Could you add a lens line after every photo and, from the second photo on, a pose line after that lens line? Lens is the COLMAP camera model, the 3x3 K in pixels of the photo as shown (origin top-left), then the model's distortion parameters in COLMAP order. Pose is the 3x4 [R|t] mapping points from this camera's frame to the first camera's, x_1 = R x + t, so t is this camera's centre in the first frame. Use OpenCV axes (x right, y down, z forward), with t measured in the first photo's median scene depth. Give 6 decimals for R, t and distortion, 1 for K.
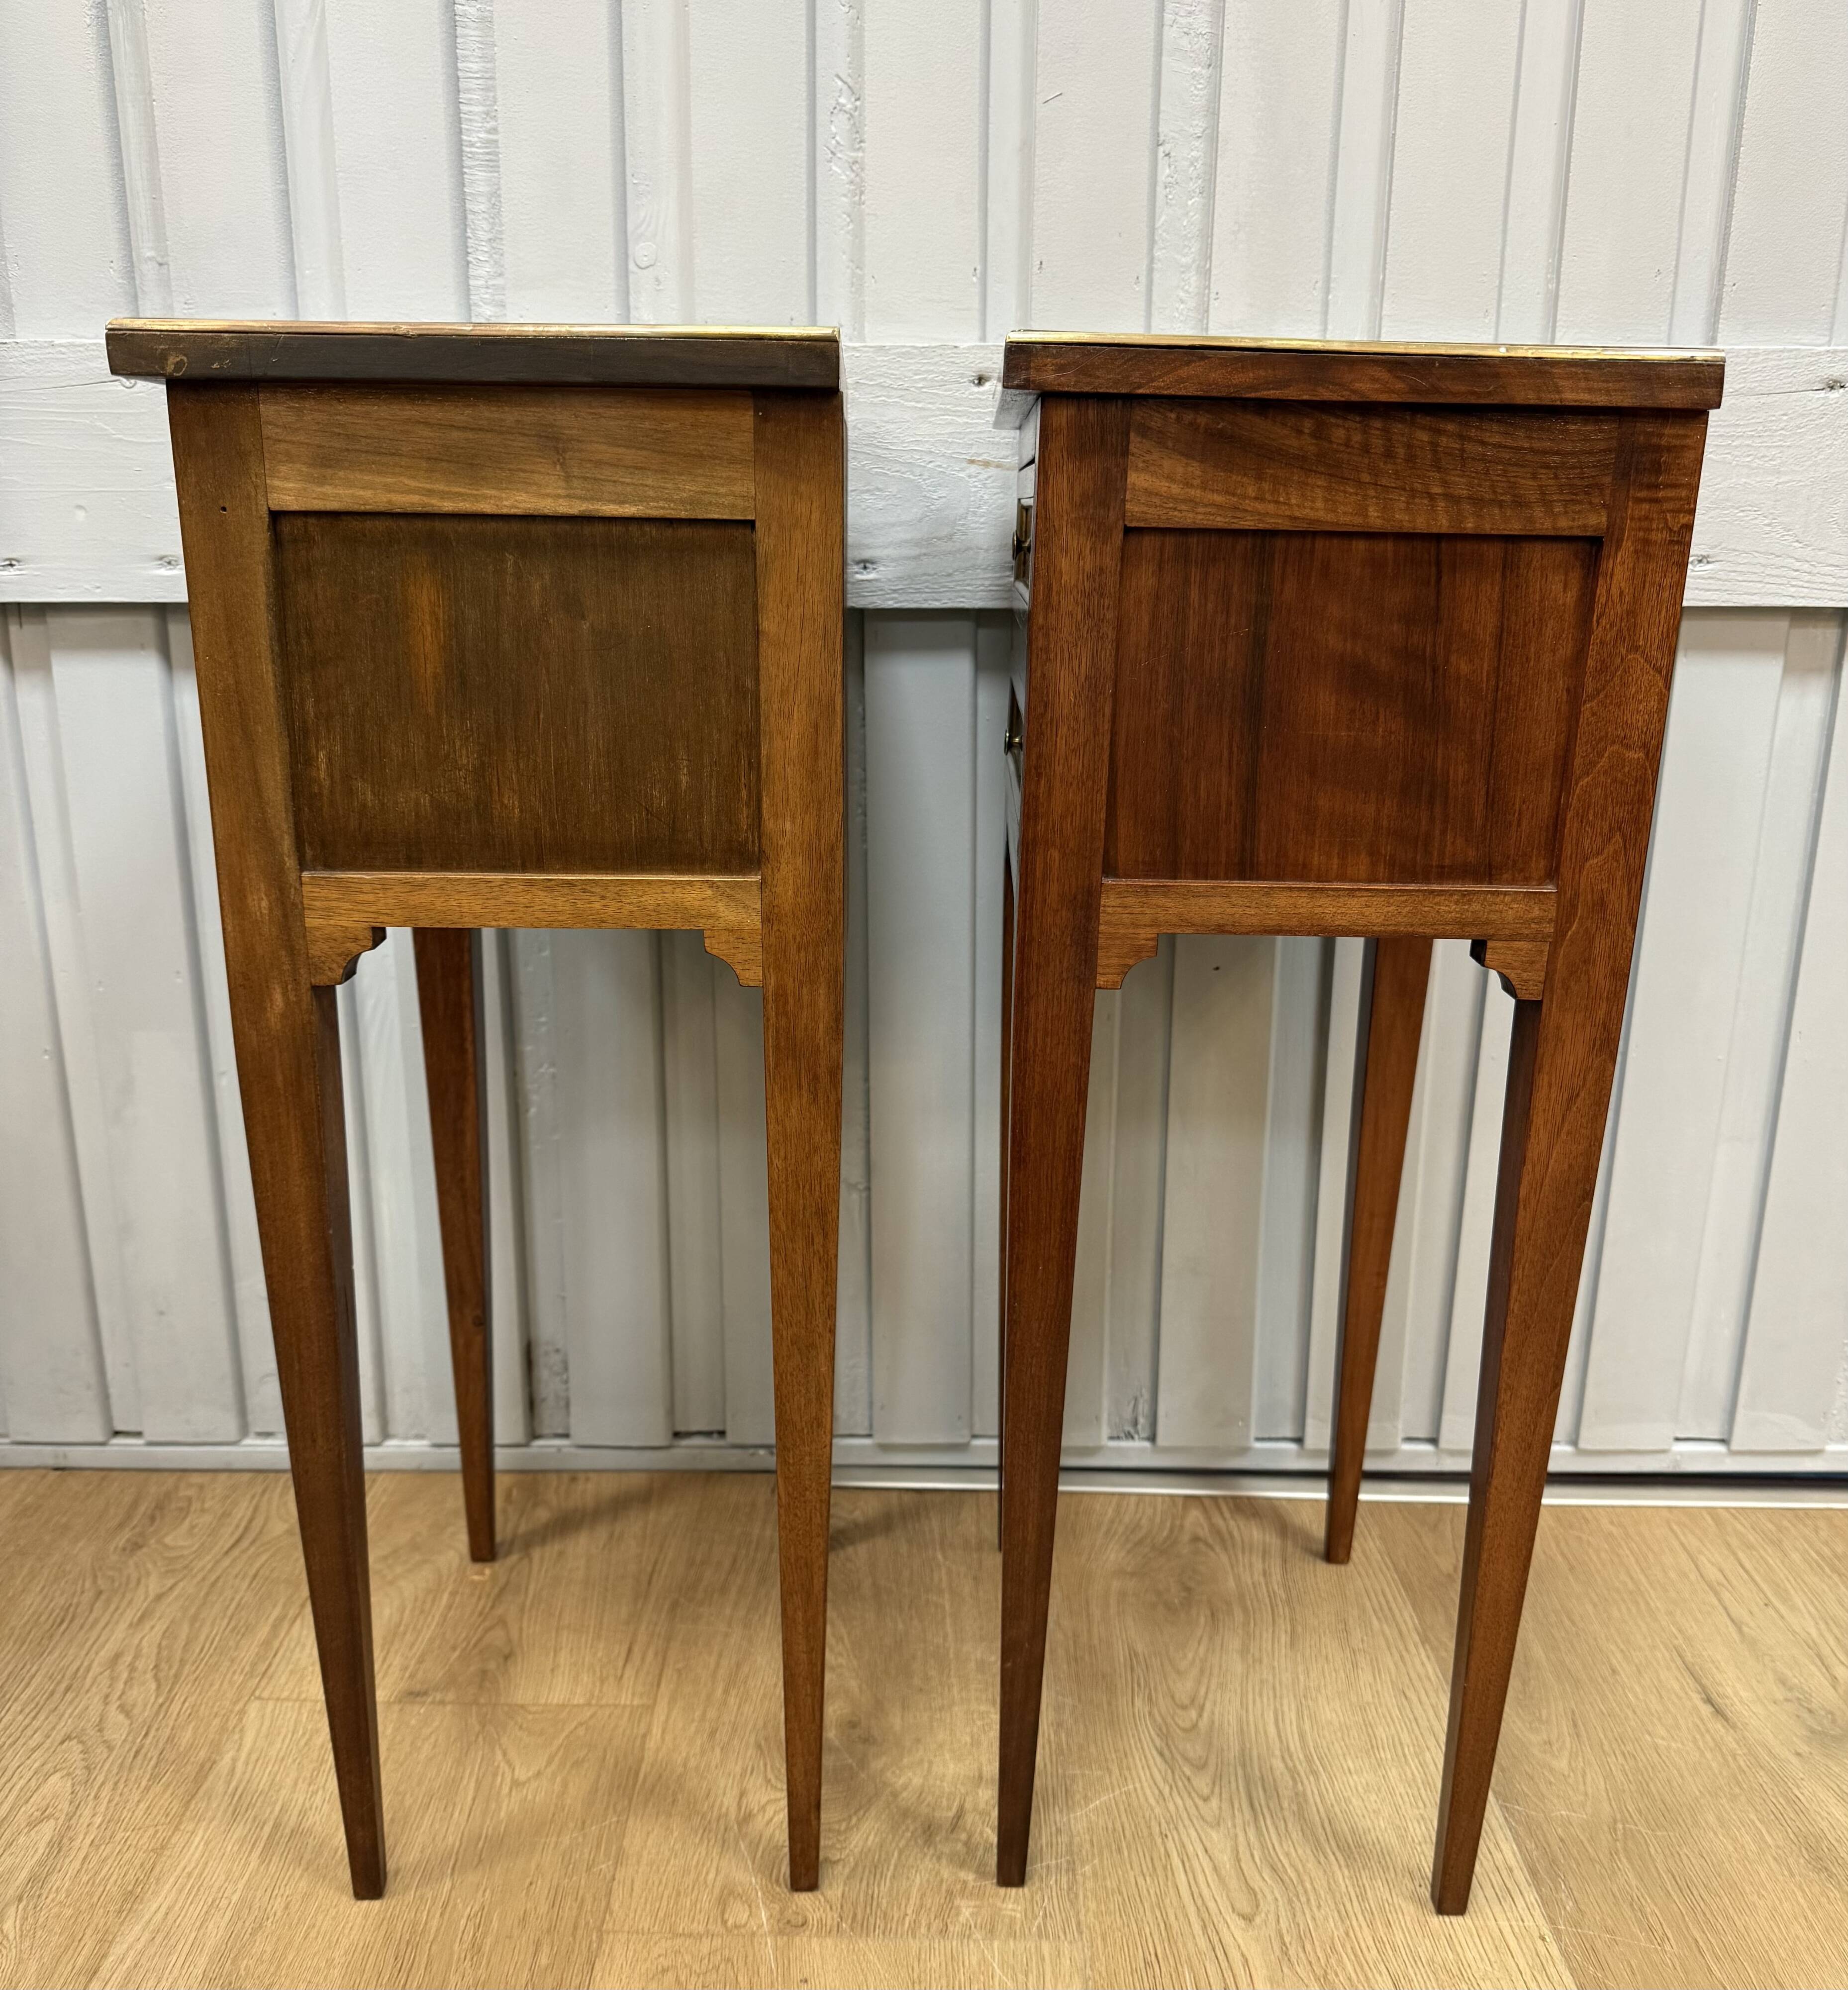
lens RADIAL K [[1792.0, 0, 921.4], [0, 1792.0, 1041.9], [0, 0, 1]] dist [-0.000509, -0.016464]
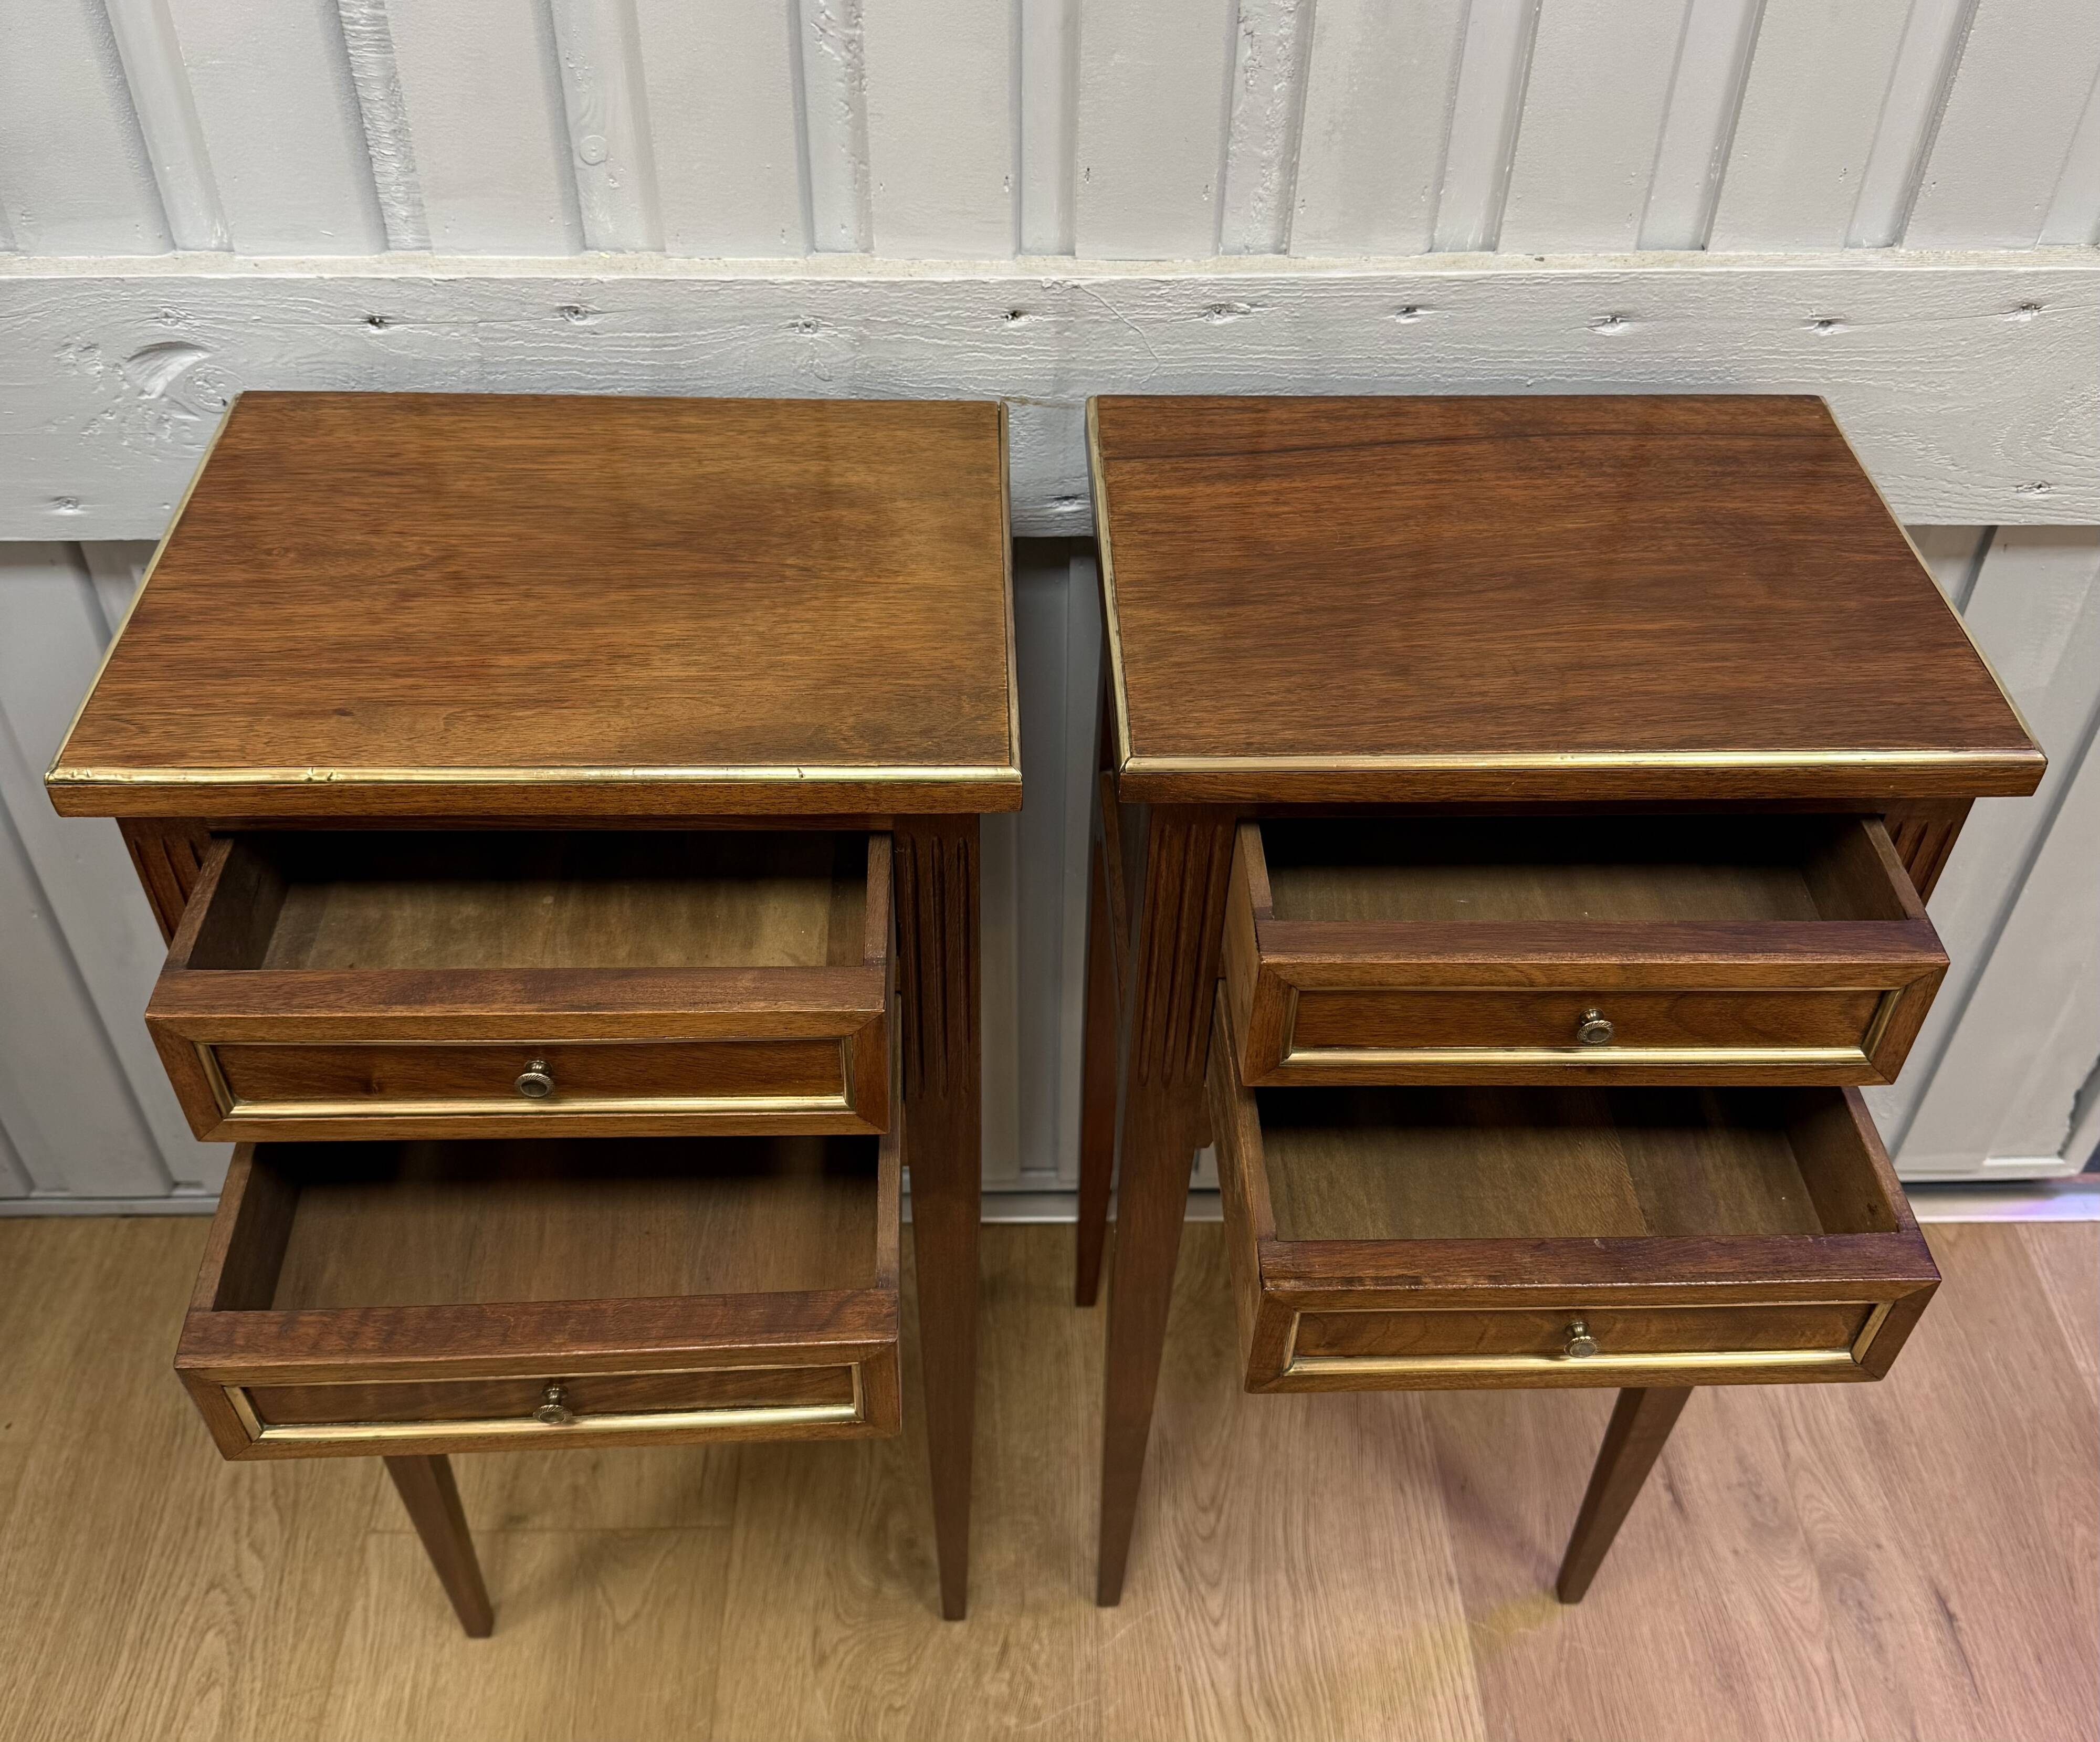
lens RADIAL K [[2033.7, 0, 1057.9], [0, 2033.7, 867.2], [0, 0, 1]] dist [0.026606, -0.067370]
pose [[0.999499, -0.013175, 0.028785, 0.022831], [-0.001104, 0.894224, 0.447619, -0.570573], [-0.031637, -0.447427, 0.893761, 0.038770]]
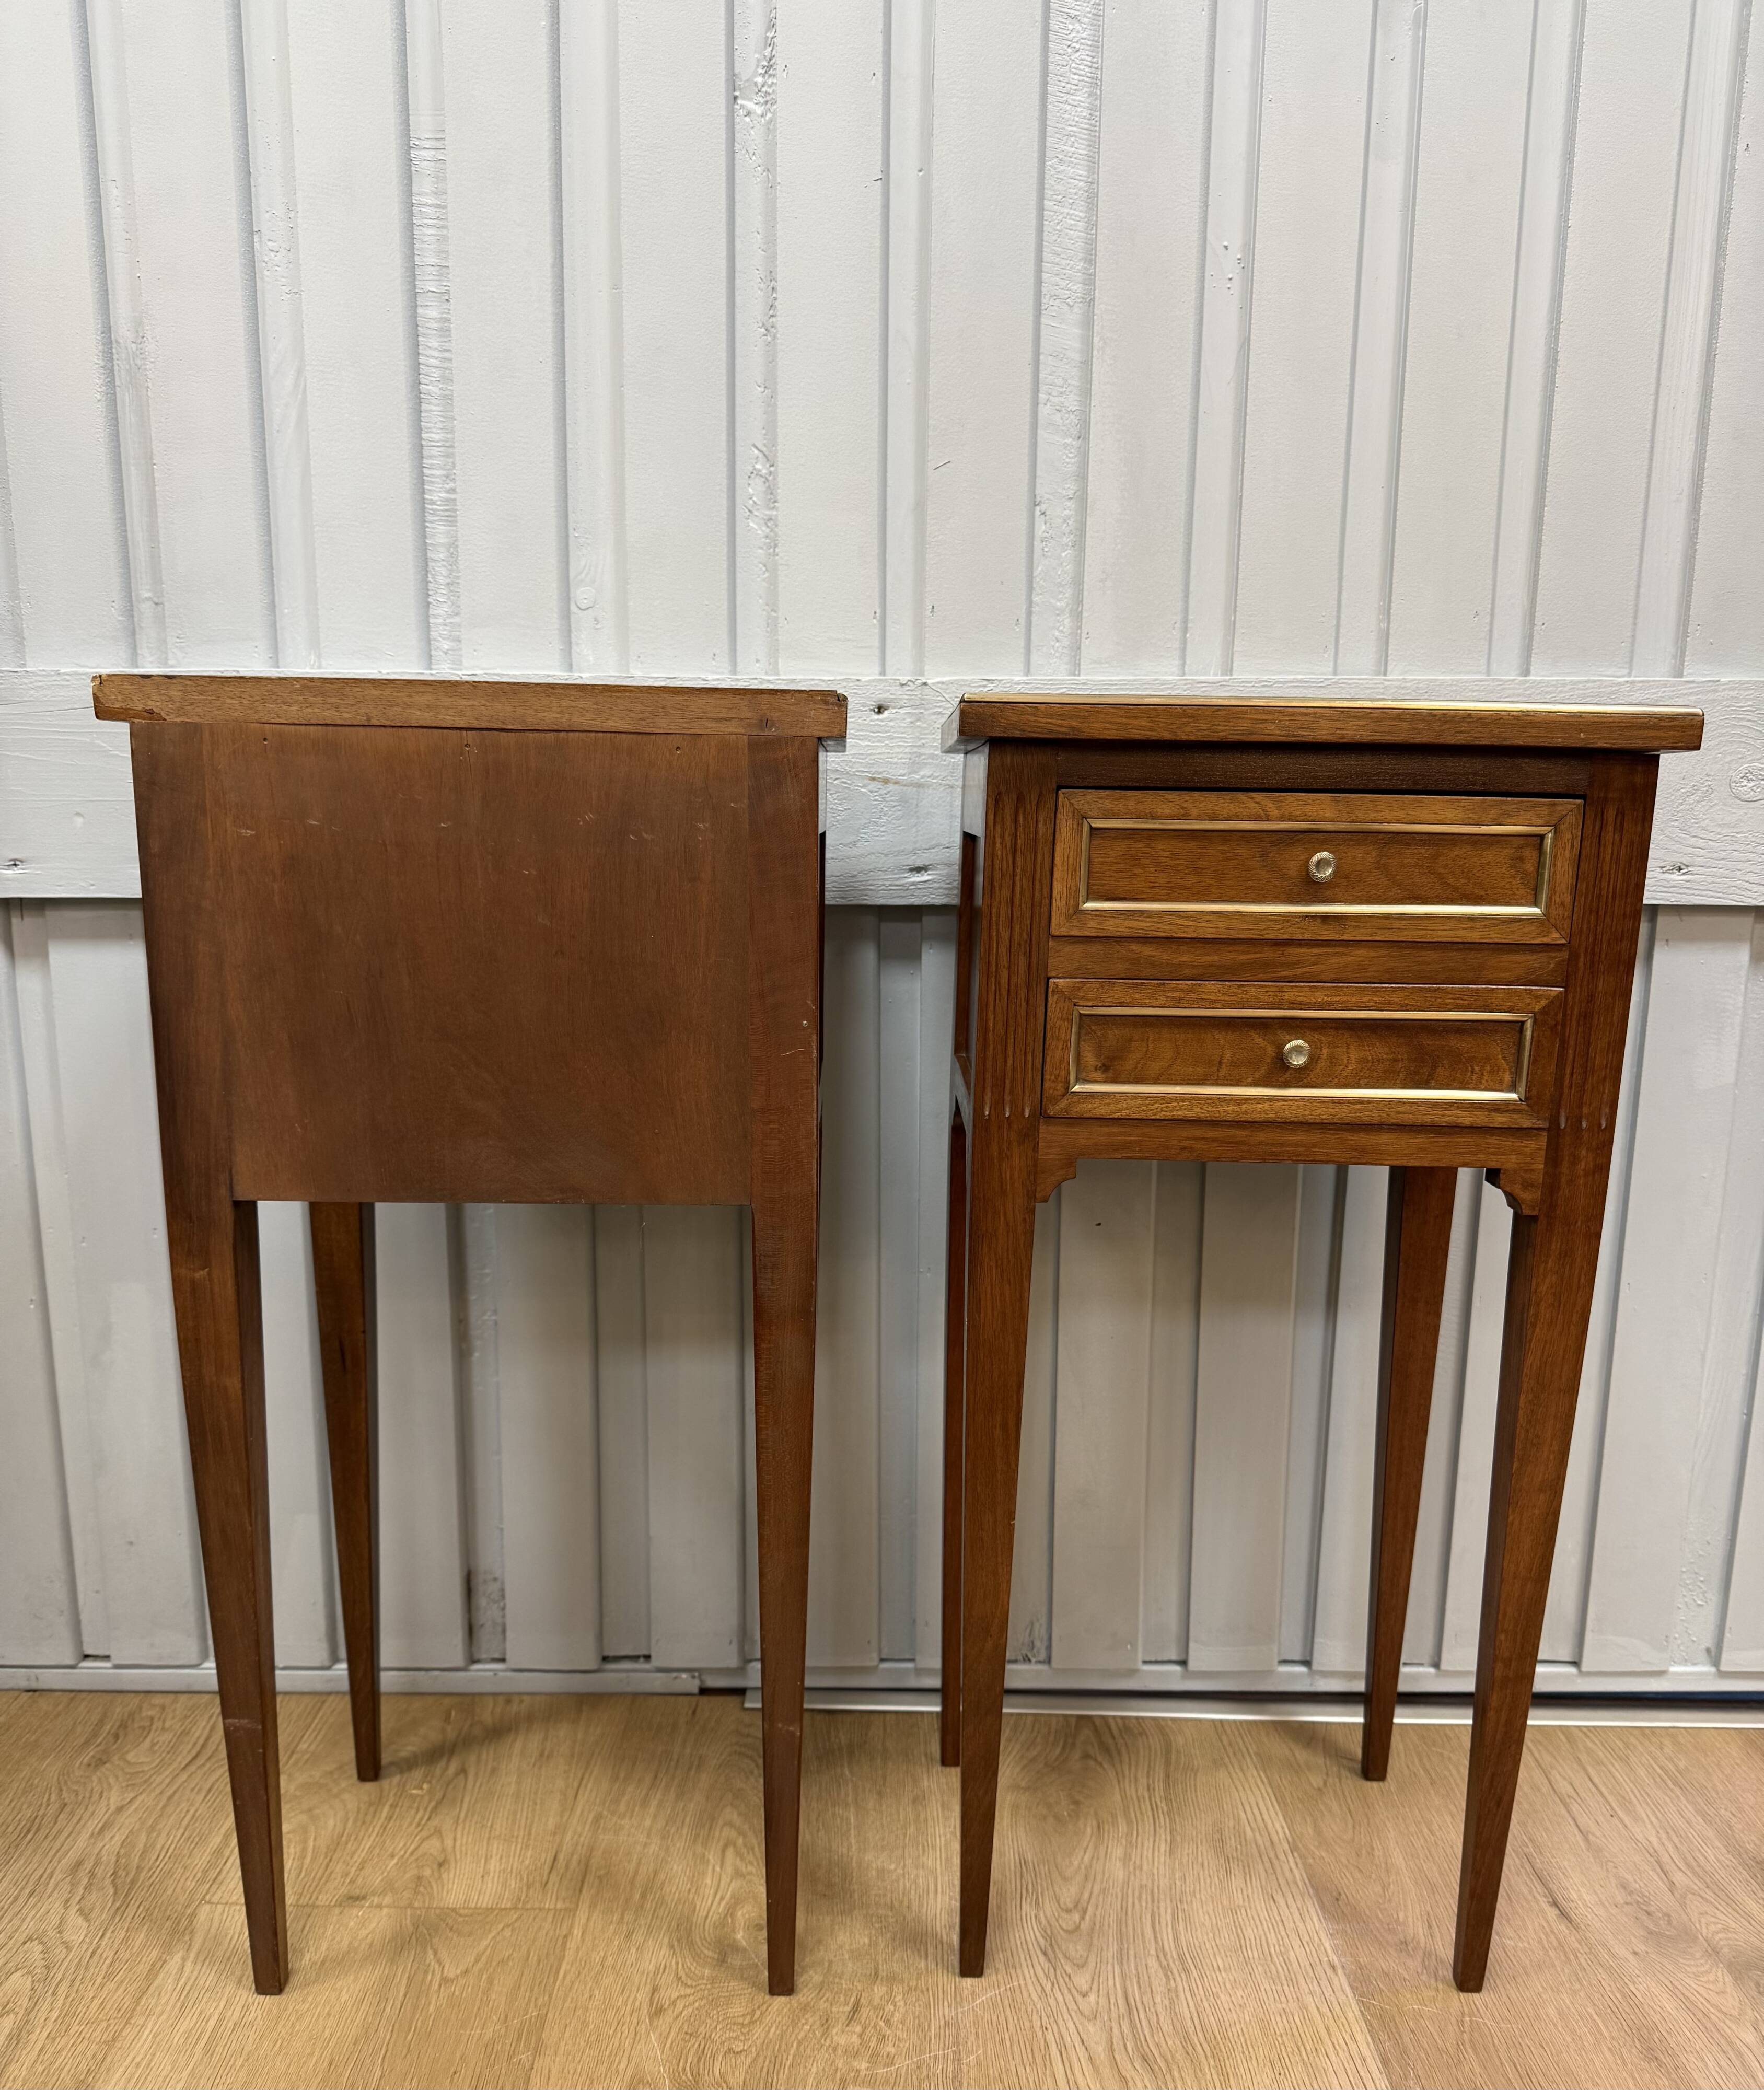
lens RADIAL K [[1700.3, 0, 880.0], [0, 1700.3, 1181.0], [0, 0, 1]] dist [-0.000615, -0.013084]
pose [[0.999986, 0.000737, 0.005226, 0.028037], [-0.000372, 0.997579, -0.069536, 0.004608], [-0.005265, 0.069534, 0.997566, -0.051406]]
